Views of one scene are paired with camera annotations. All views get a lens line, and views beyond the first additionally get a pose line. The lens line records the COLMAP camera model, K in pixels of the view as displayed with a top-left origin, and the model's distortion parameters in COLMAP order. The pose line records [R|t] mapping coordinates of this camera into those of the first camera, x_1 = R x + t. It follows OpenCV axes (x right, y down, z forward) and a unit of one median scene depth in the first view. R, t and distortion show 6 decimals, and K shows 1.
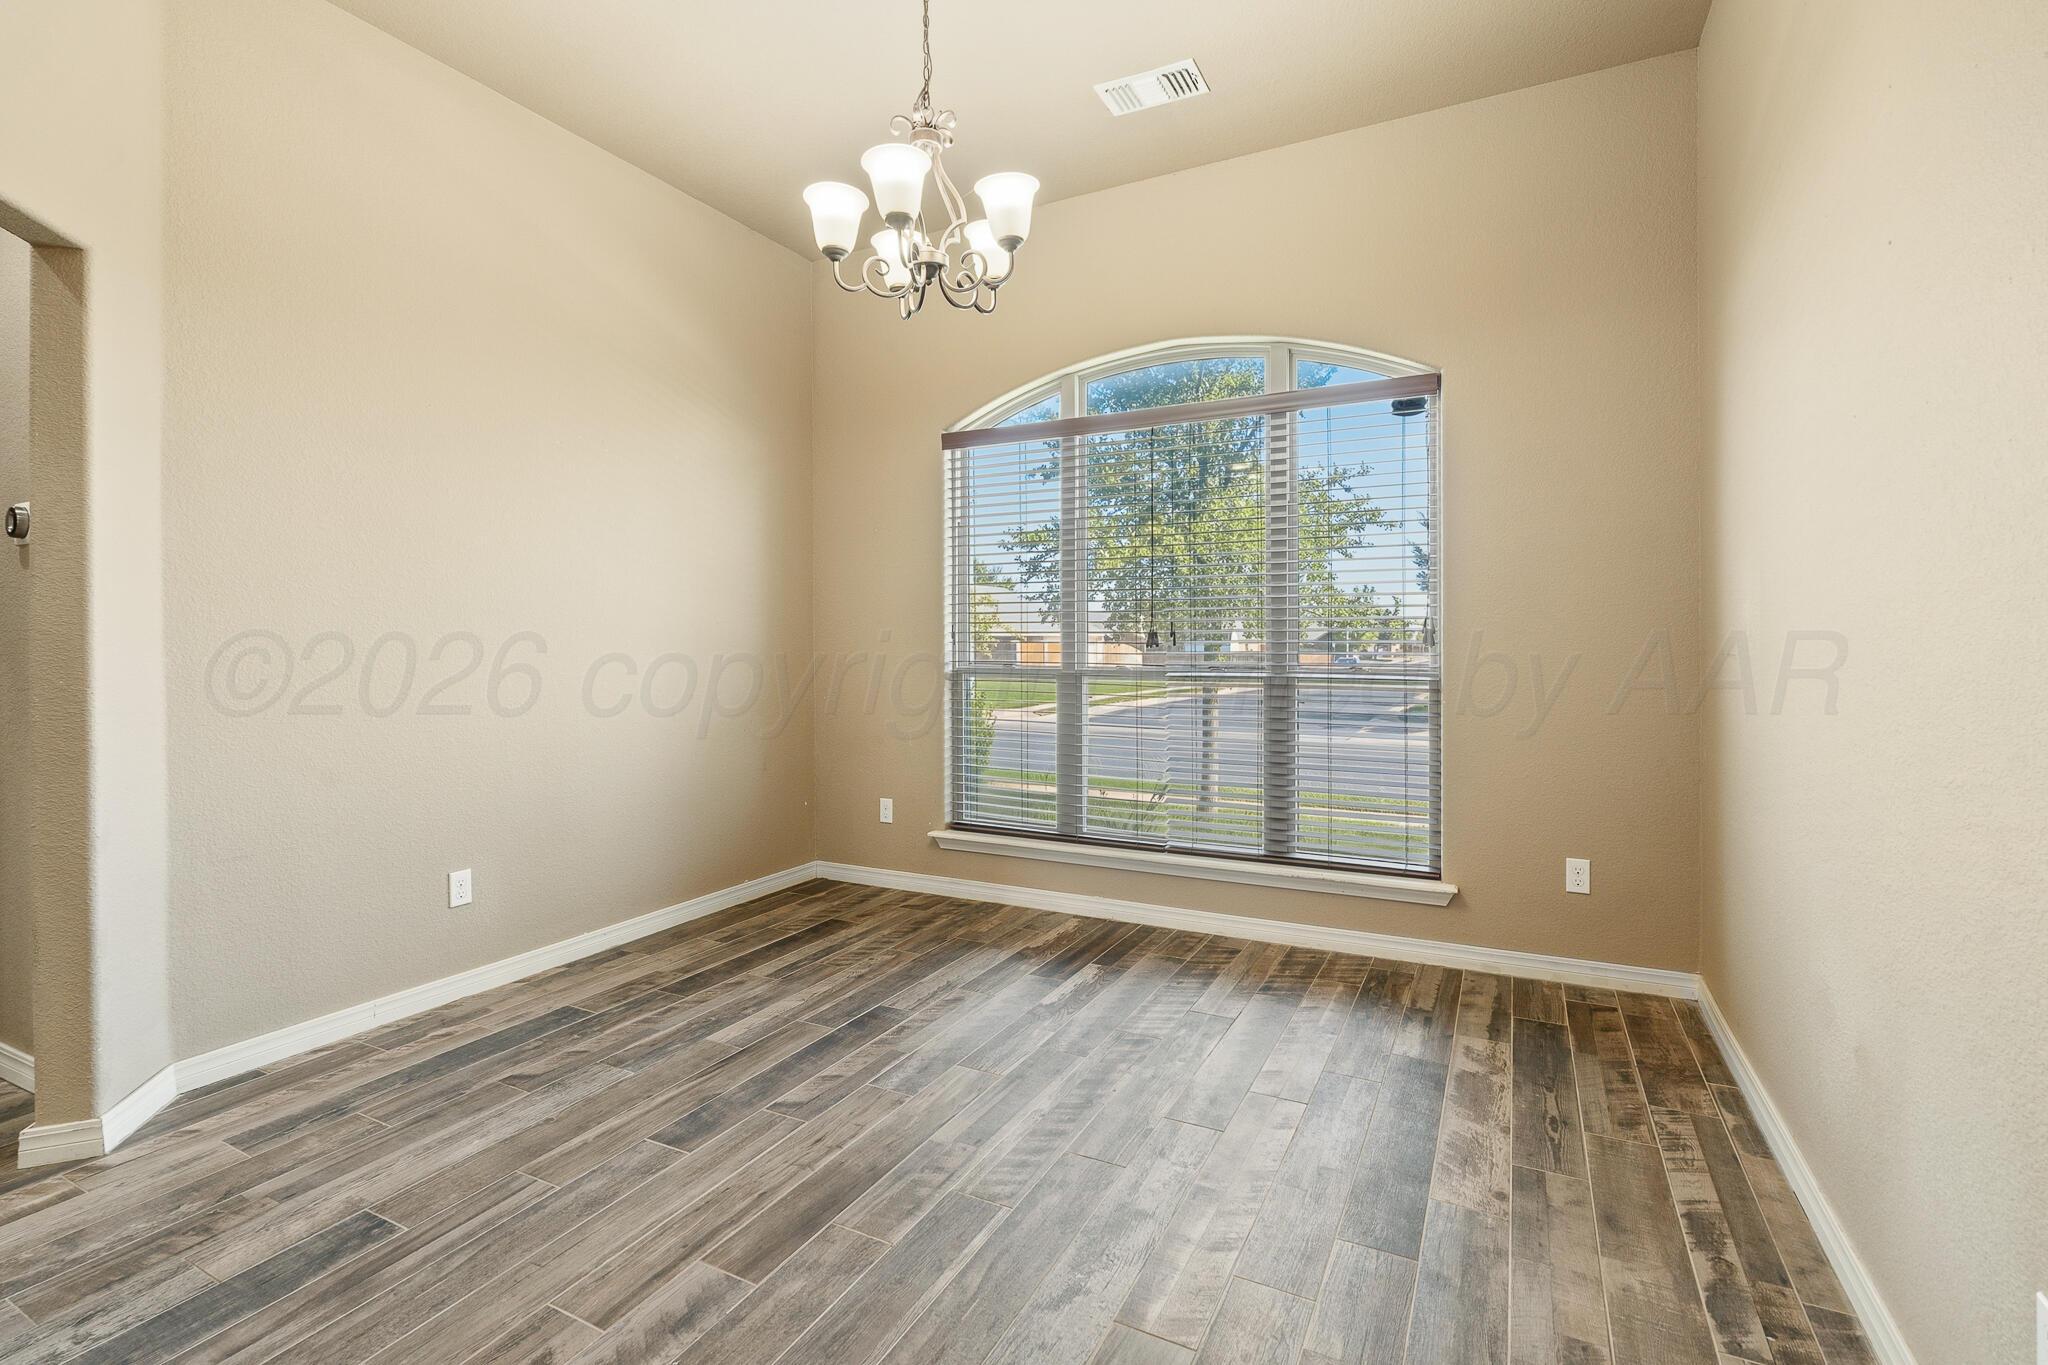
lens RADIAL K [[911.8, 0, 1033.1], [0, 911.8, 666.1], [0, 0, 1]] dist [-0.005174, 0.000601]
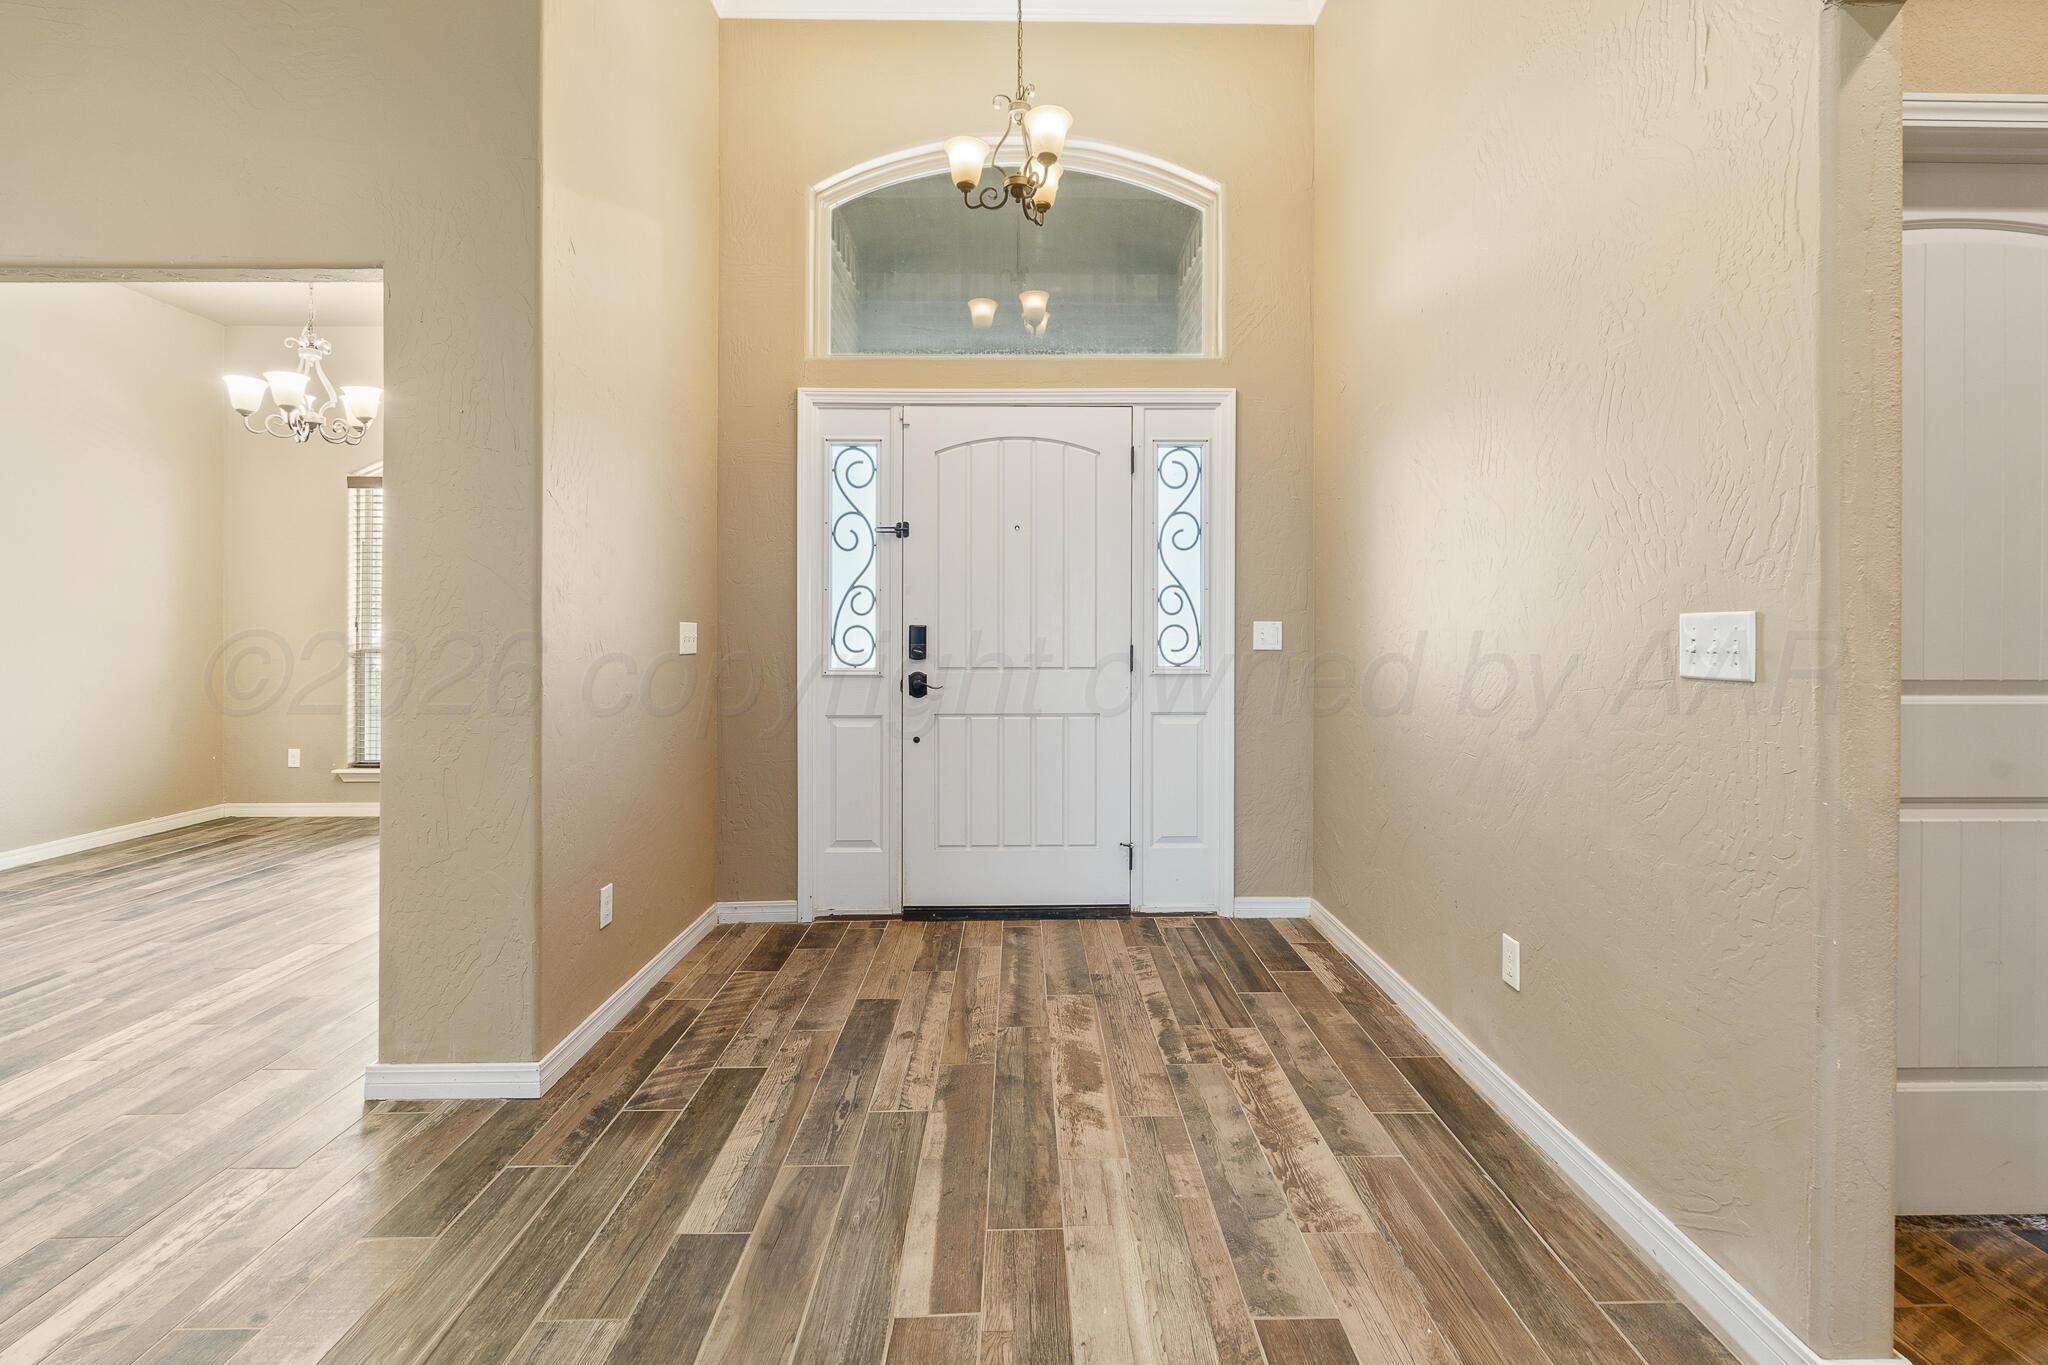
lens RADIAL K [[911.8, 0, 1032.9], [0, 911.8, 630.5], [0, 0, 1]] dist [-0.005174, 0.000601]
pose [[0.879020, 0.001263, 0.476784, 0.153438], [0.010873, 0.999683, -0.022694, 0.016426], [-0.476661, 0.025133, 0.878728, -0.677738]]
